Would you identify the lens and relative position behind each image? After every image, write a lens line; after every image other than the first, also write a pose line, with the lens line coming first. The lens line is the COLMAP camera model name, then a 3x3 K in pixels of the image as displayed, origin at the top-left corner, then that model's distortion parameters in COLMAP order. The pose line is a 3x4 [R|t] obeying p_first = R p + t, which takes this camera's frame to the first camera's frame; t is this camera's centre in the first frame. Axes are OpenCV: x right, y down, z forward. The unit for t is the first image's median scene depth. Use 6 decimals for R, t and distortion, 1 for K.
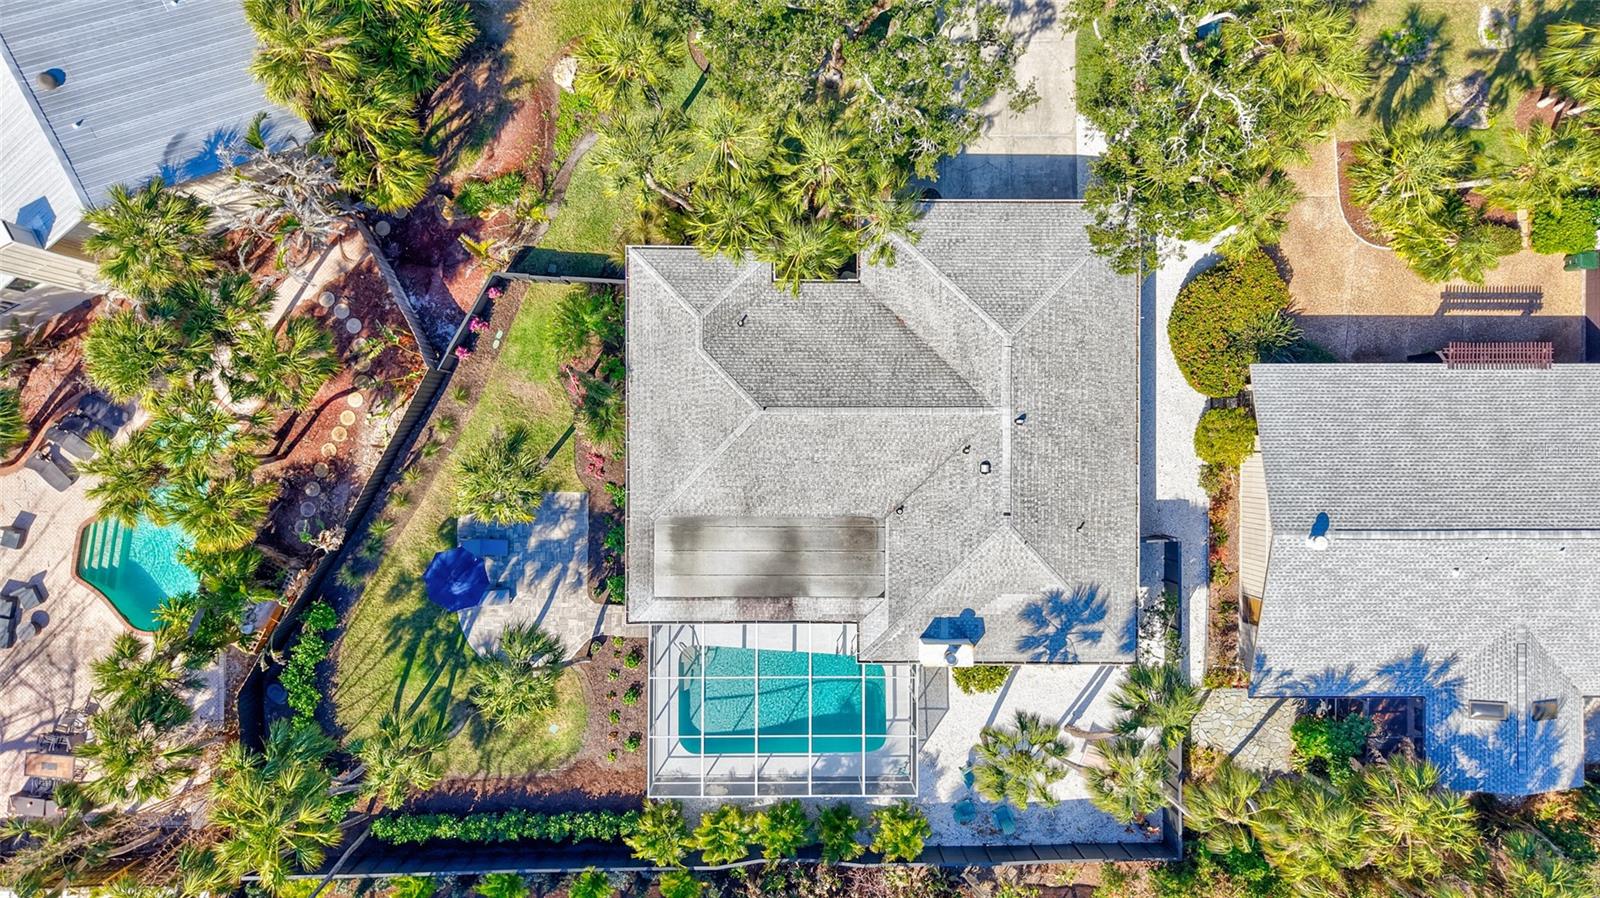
lens RADIAL K [[1058.9, 0, 800.0], [0, 1058.9, 449.0], [0, 0, 1]] dist [0.057095, -0.177869]
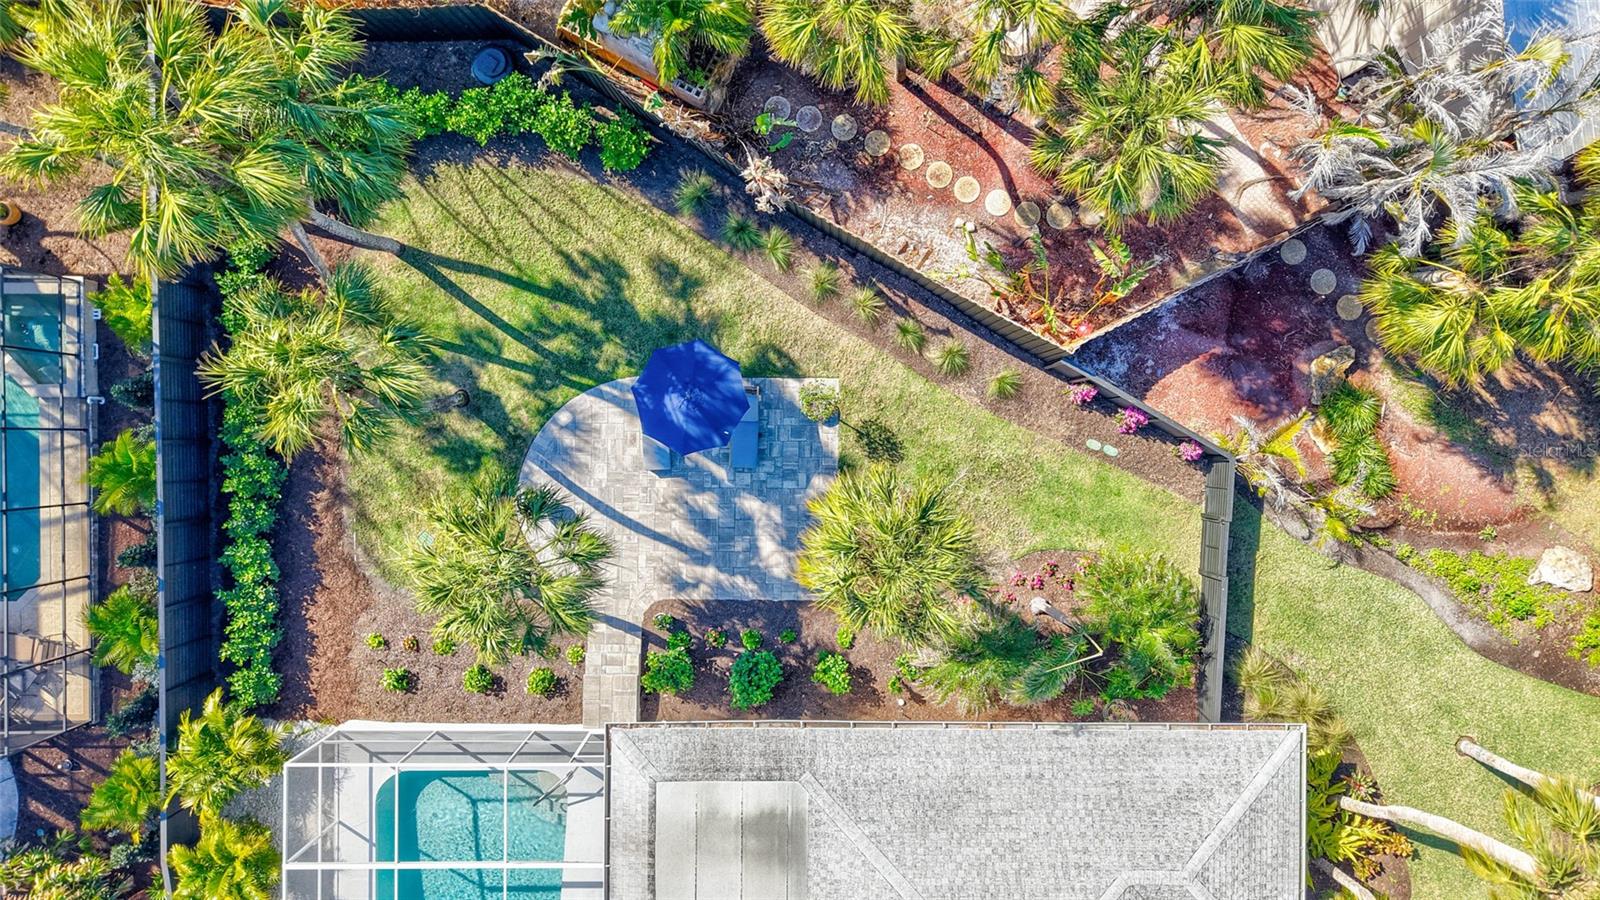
lens RADIAL K [[1077.0, 0, 800.0], [0, 1077.0, 450.0], [0, 0, 1]] dist [0.059283, -0.082835]
pose [[-0.005088, 0.999870, -0.015282, -0.273953], [-0.999941, -0.005233, -0.009469, 0.067128], [-0.009548, 0.015233, 0.999838, 0.412738]]
